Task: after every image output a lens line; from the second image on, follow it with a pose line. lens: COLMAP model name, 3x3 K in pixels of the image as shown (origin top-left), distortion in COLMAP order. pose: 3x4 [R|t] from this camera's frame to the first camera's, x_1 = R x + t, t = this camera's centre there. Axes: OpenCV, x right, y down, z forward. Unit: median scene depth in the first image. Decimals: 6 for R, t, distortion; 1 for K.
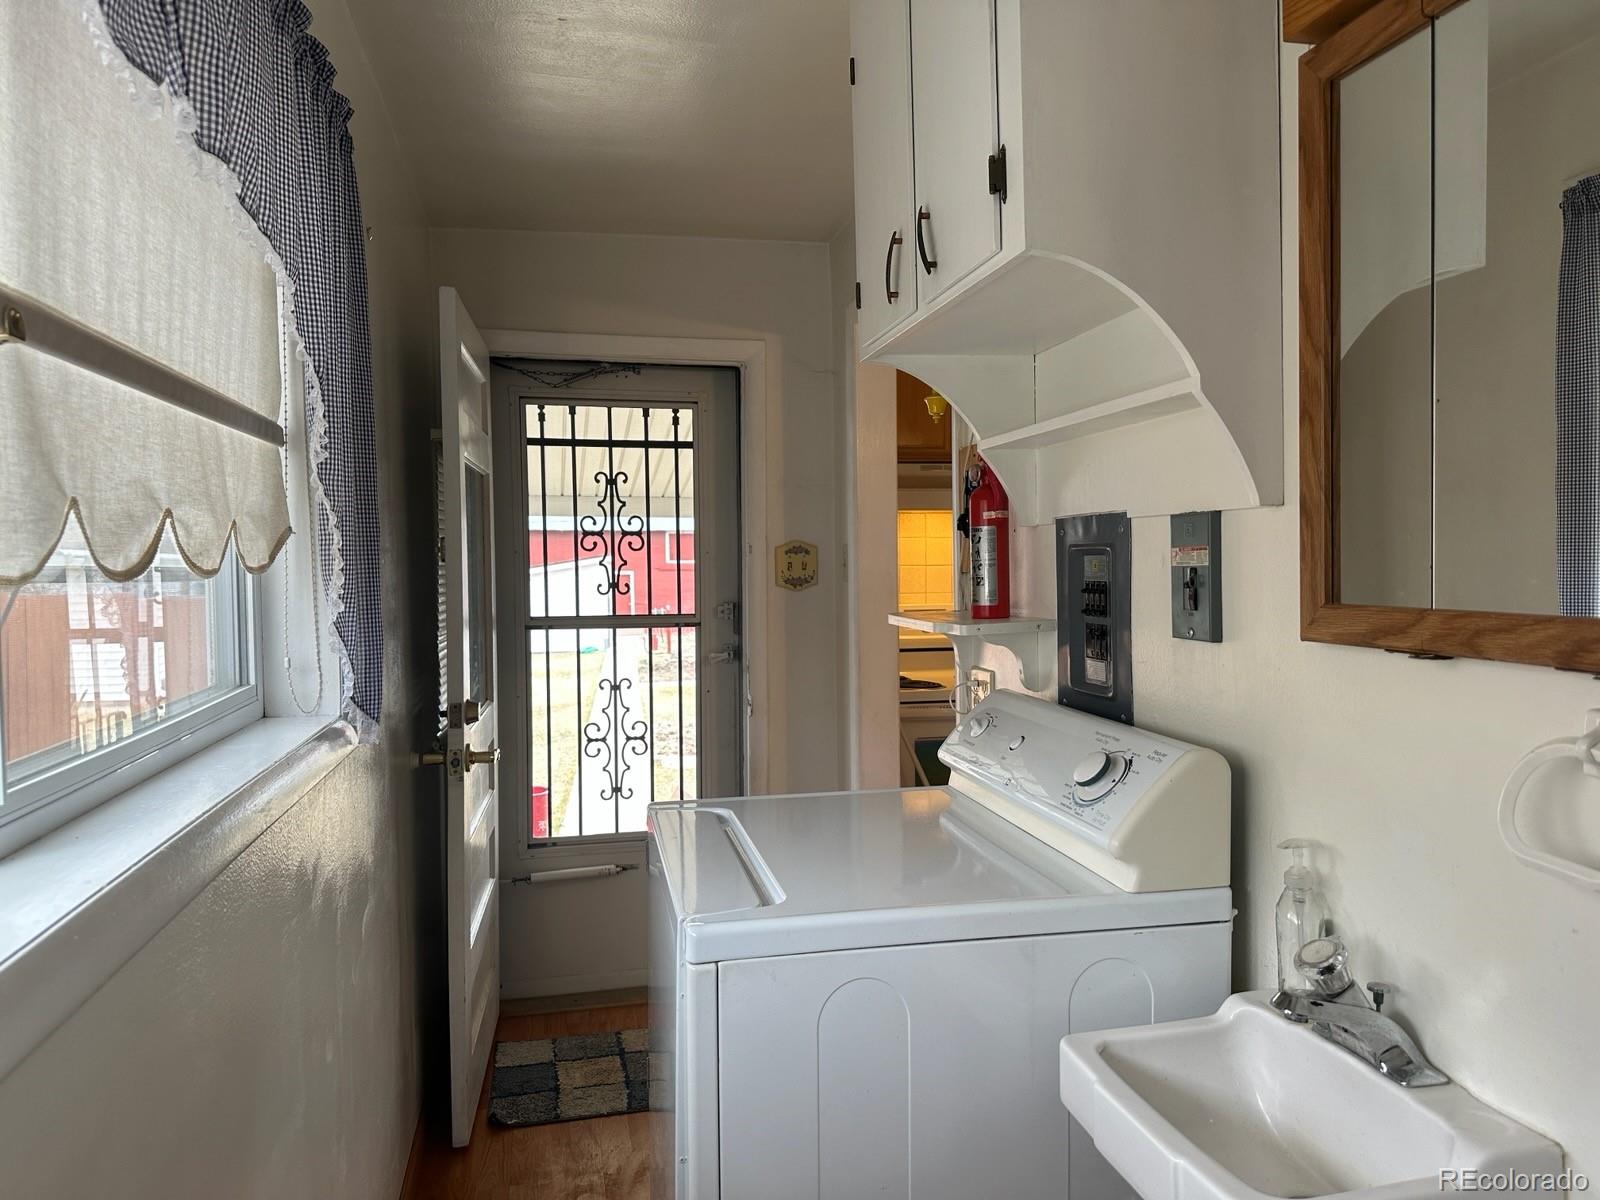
lens RADIAL K [[1122.0, 0, 800.7], [0, 1122.0, 596.3], [0, 0, 1]] dist [0.013858, -0.005231]
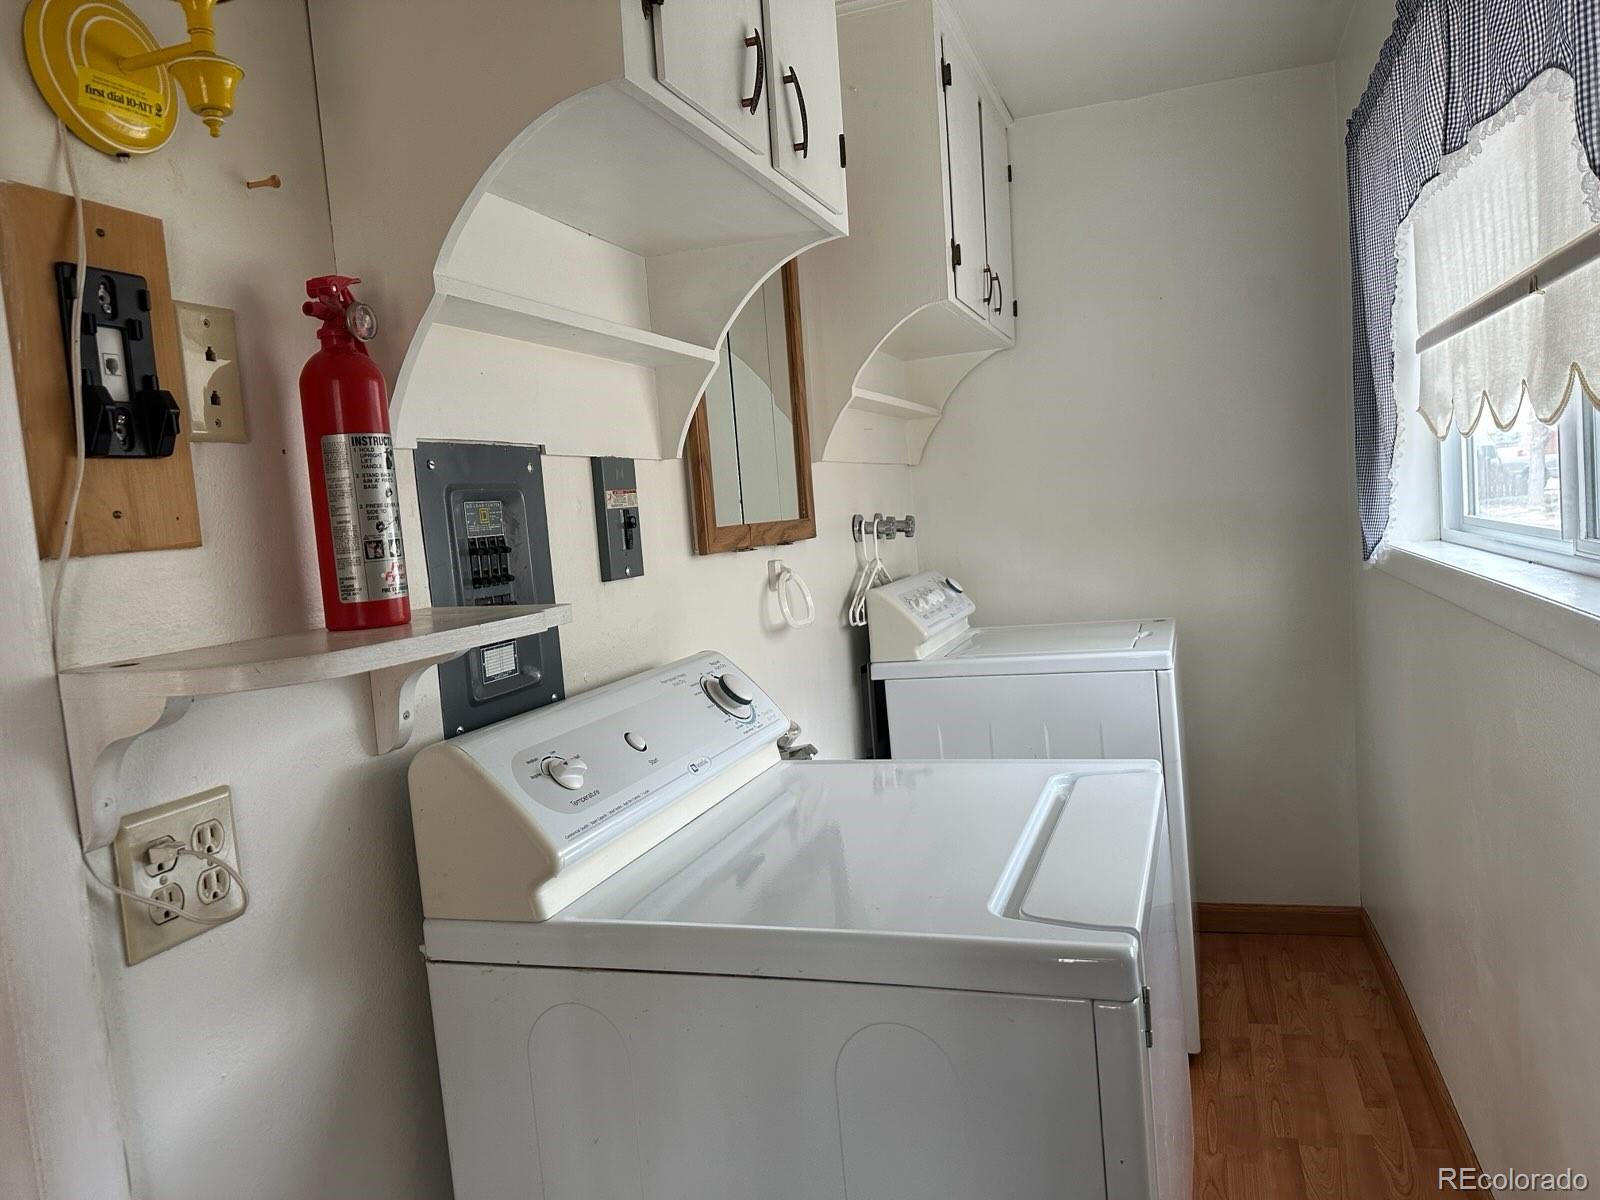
lens RADIAL K [[1122.0, 0, 801.0], [0, 1122.0, 598.0], [0, 0, 1]] dist [0.013858, -0.005231]
pose [[-0.853773, 0.036035, 0.519398, -0.314730], [0.102202, 0.989792, 0.099327, -0.028879], [-0.510516, 0.137886, -0.848740, 1.687332]]
